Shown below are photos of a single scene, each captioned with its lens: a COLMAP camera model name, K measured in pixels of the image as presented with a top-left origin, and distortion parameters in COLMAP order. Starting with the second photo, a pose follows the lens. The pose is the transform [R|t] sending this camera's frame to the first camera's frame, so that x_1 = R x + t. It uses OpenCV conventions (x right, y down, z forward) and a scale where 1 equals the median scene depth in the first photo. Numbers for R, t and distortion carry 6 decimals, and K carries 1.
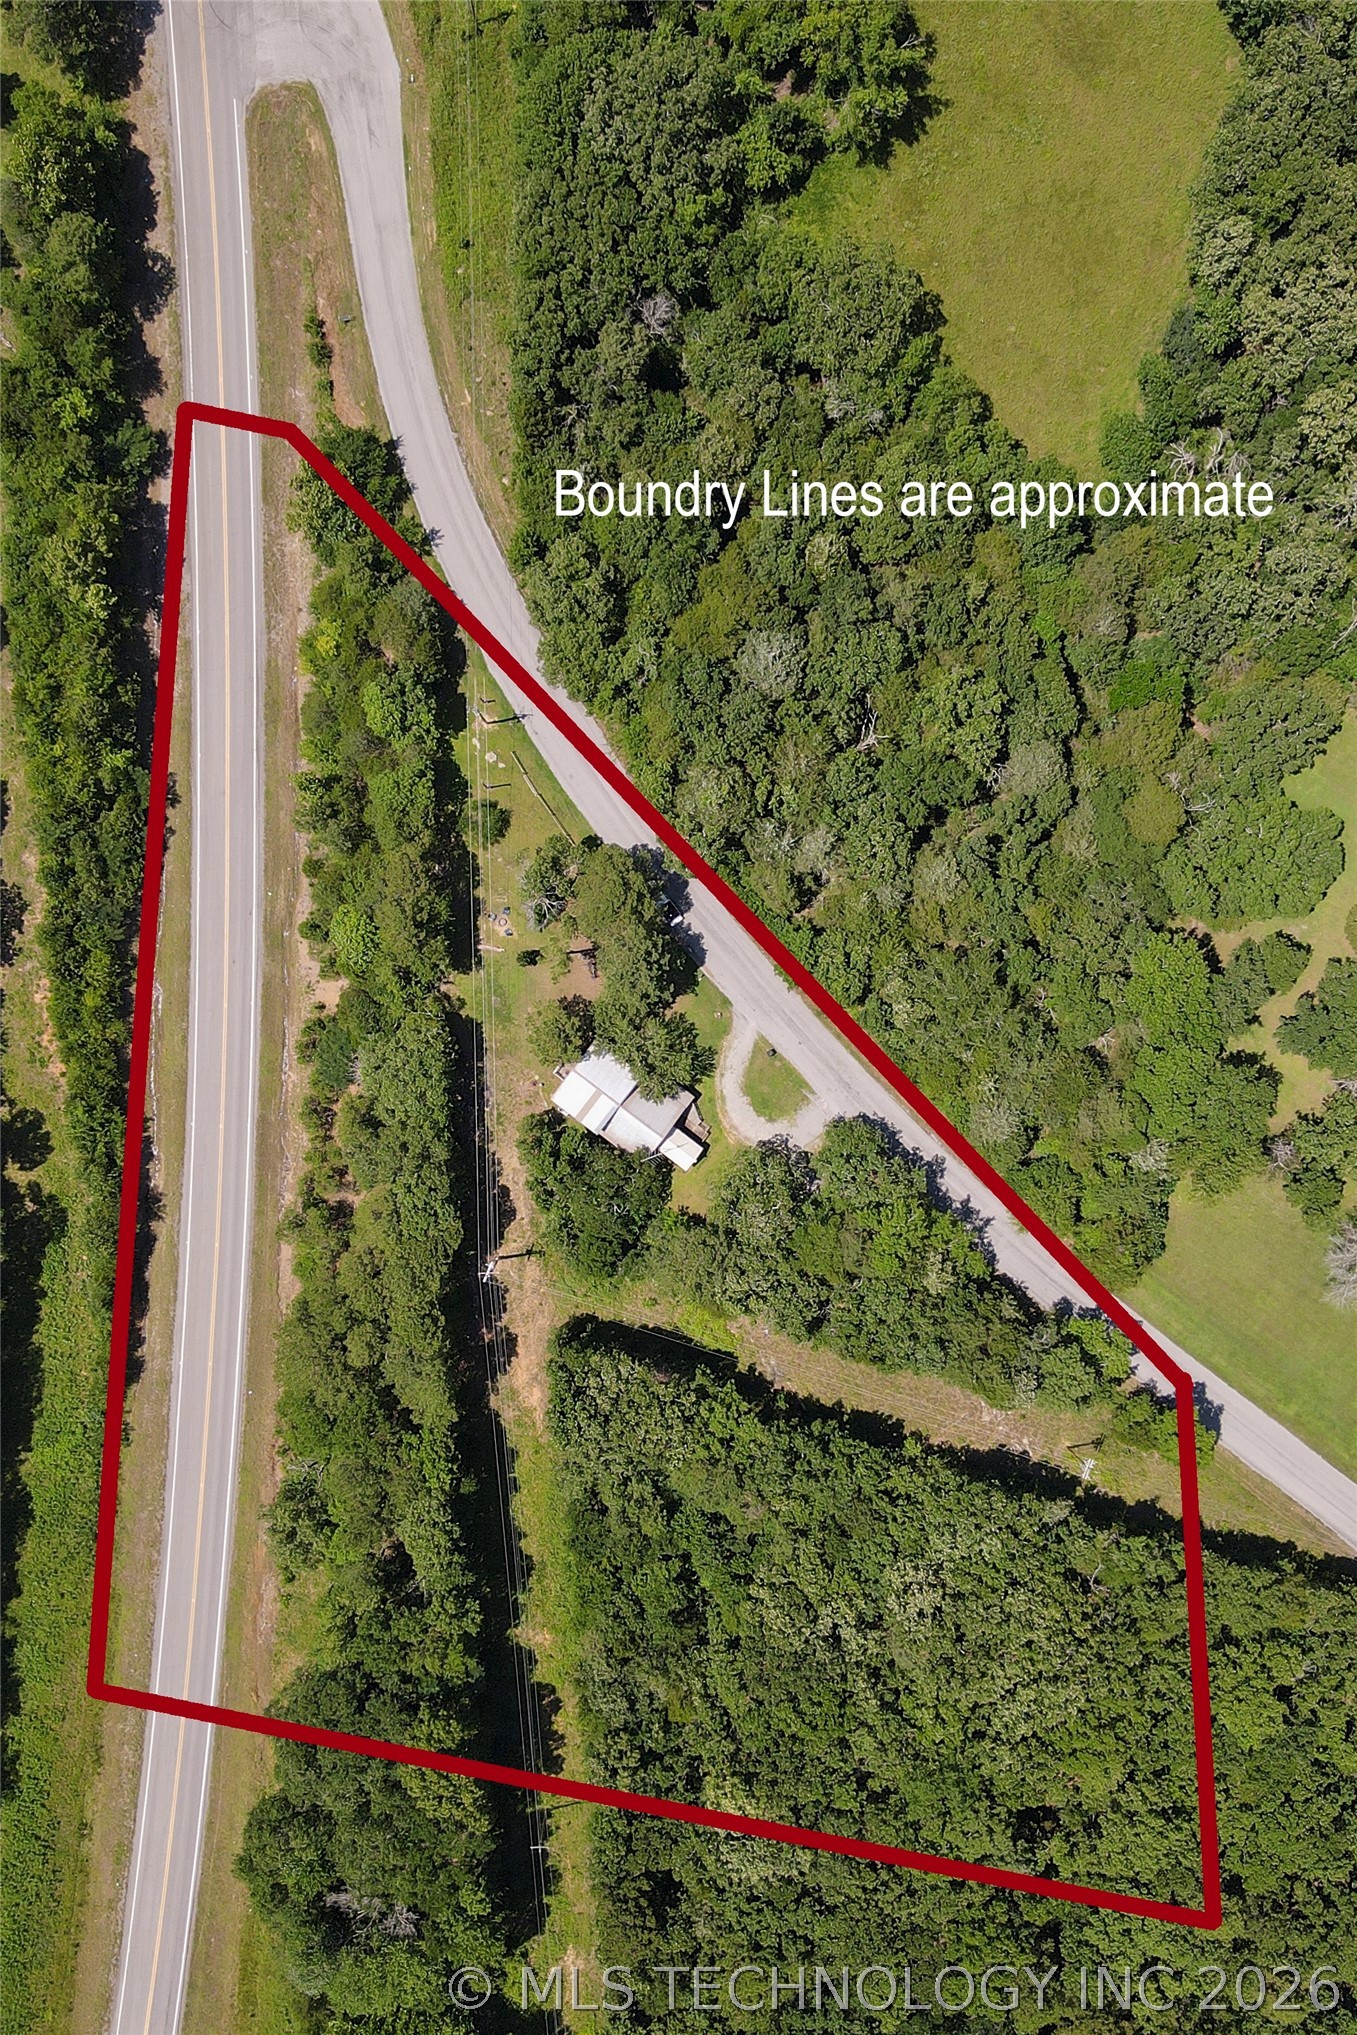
lens RADIAL K [[1865.1, 0, 669.0], [0, 1865.1, 1011.8], [0, 0, 1]] dist [0.012937, 0.009893]
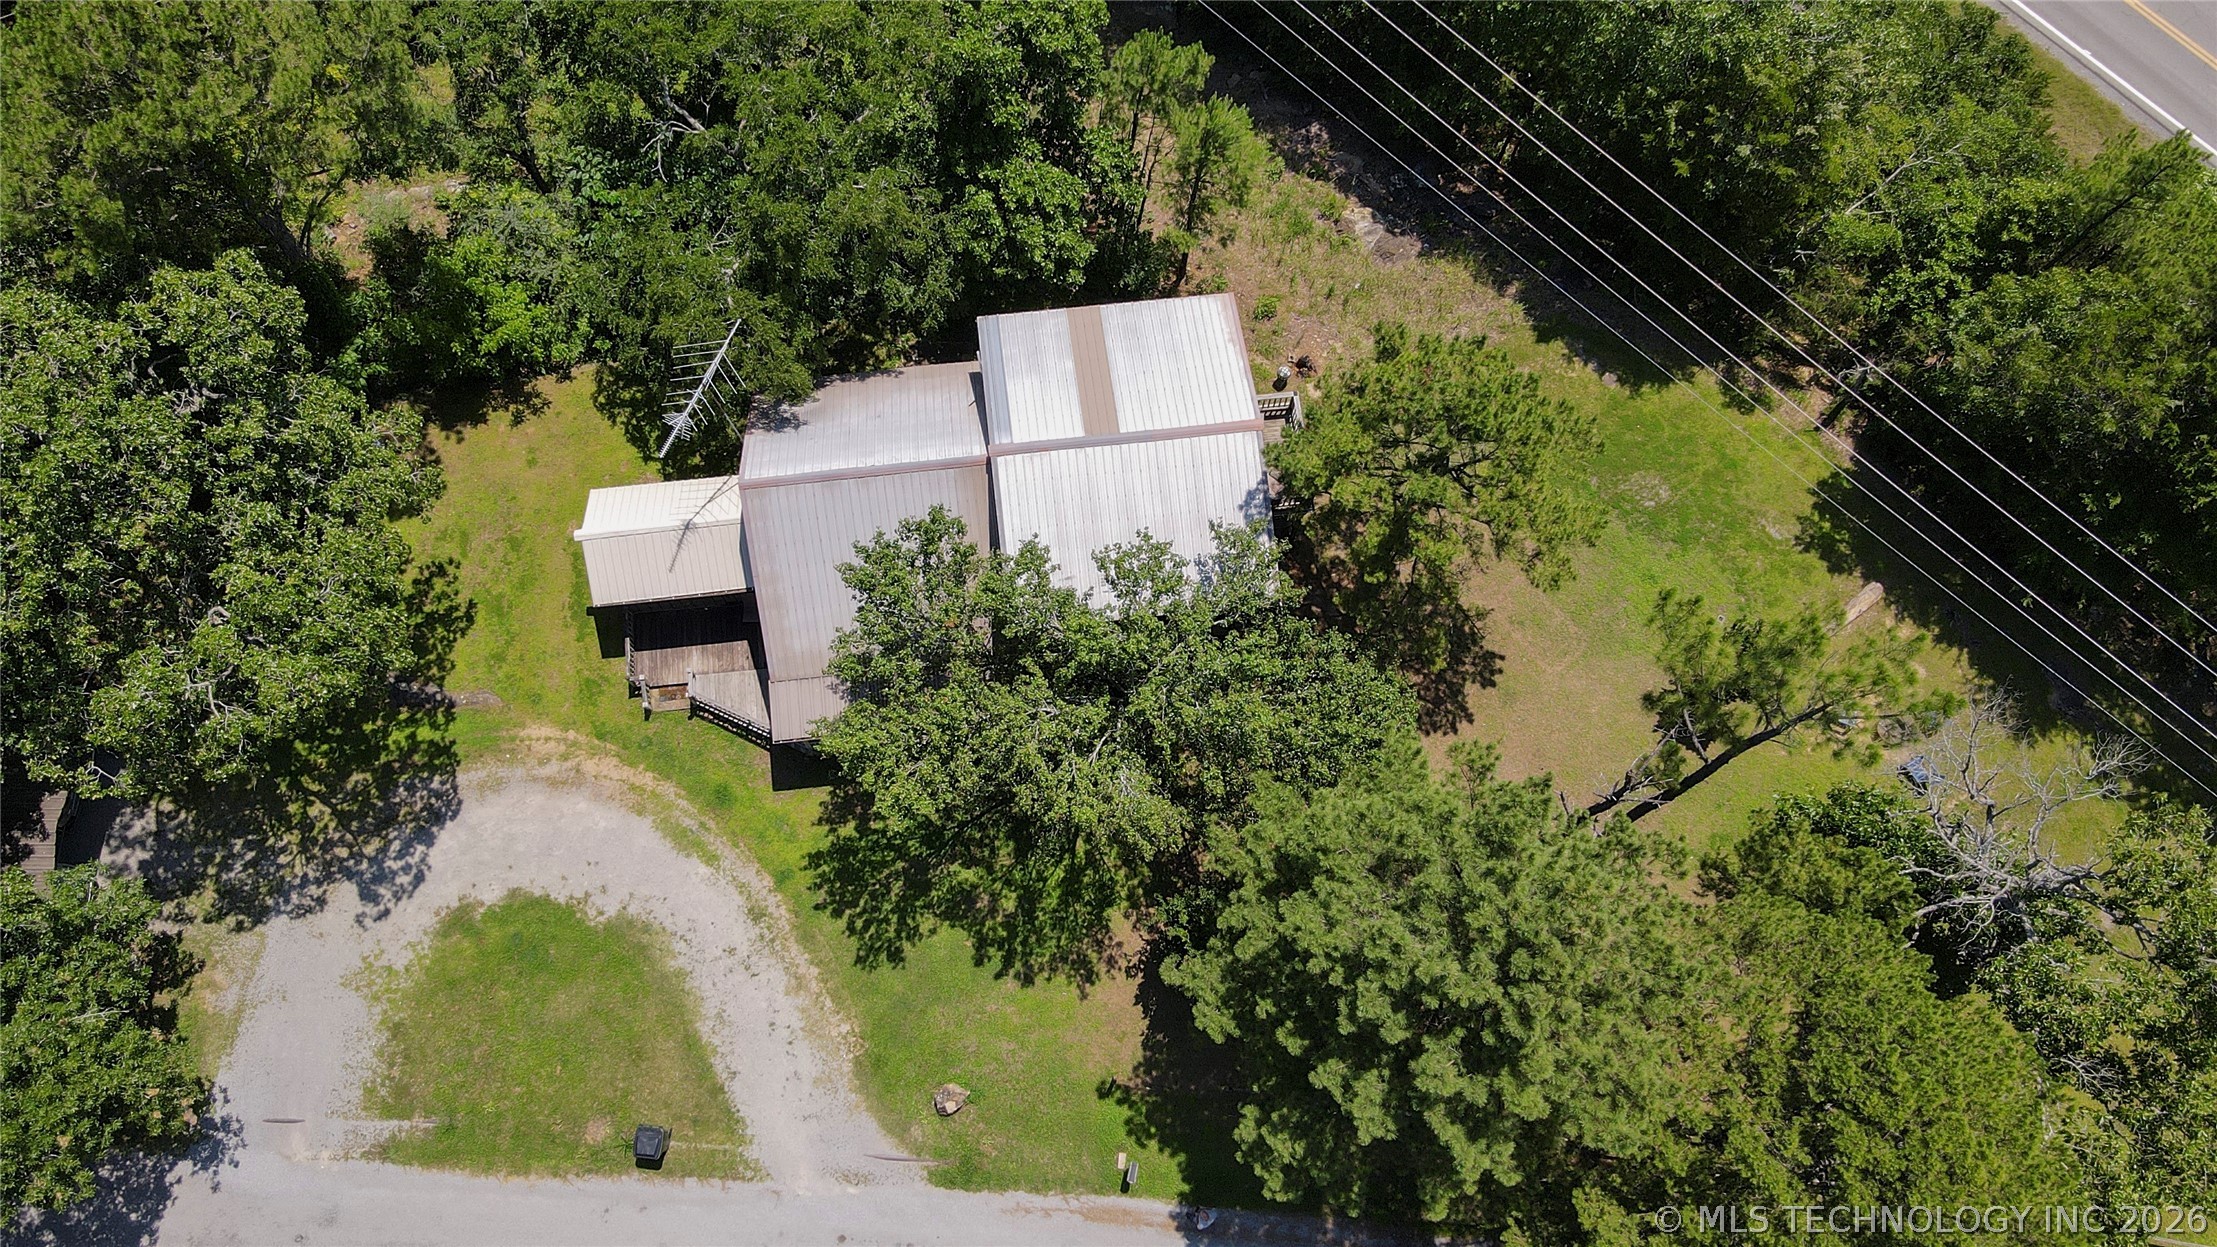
lens RADIAL K [[1639.0, 0, 1111.5], [0, 1639.0, 612.5], [0, 0, 1]] dist [0.010283, 0.010380]
pose [[-0.716180, 0.663368, -0.216862, 0.017071], [-0.697264, -0.693518, 0.181262, -0.006958], [-0.030154, 0.281026, 0.959226, 0.808767]]
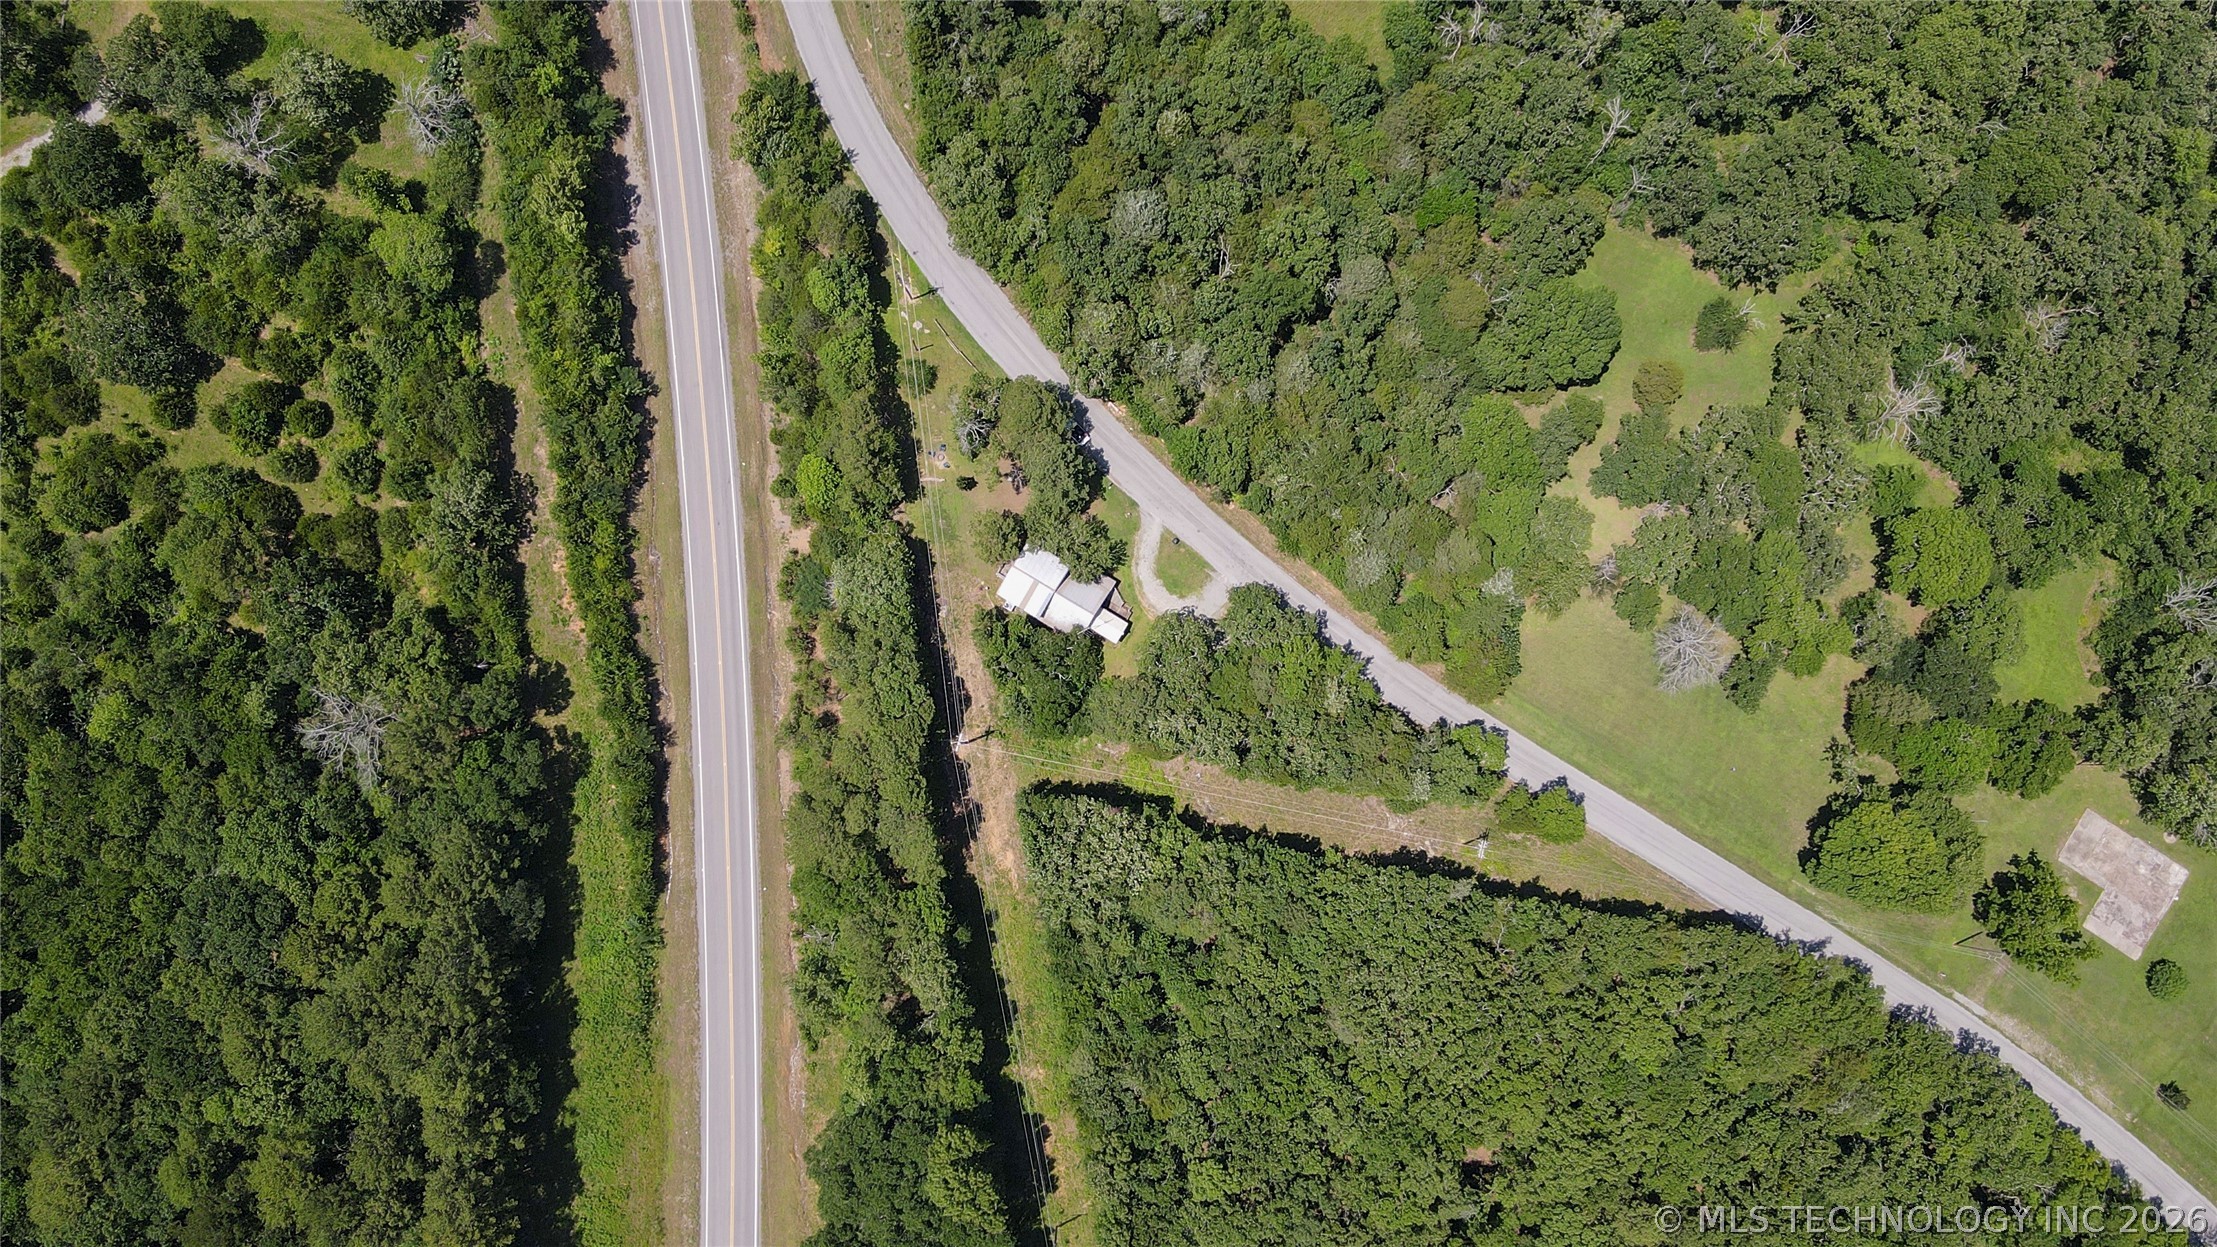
lens RADIAL K [[1639.0, 0, 1111.5], [0, 1639.0, 612.5], [0, 0, 1]] dist [0.010283, 0.010380]
pose [[0.993681, -0.108318, 0.029404, -0.022113], [0.110624, 0.989451, -0.093538, 0.162994], [-0.018962, 0.096200, 0.995181, -0.041745]]
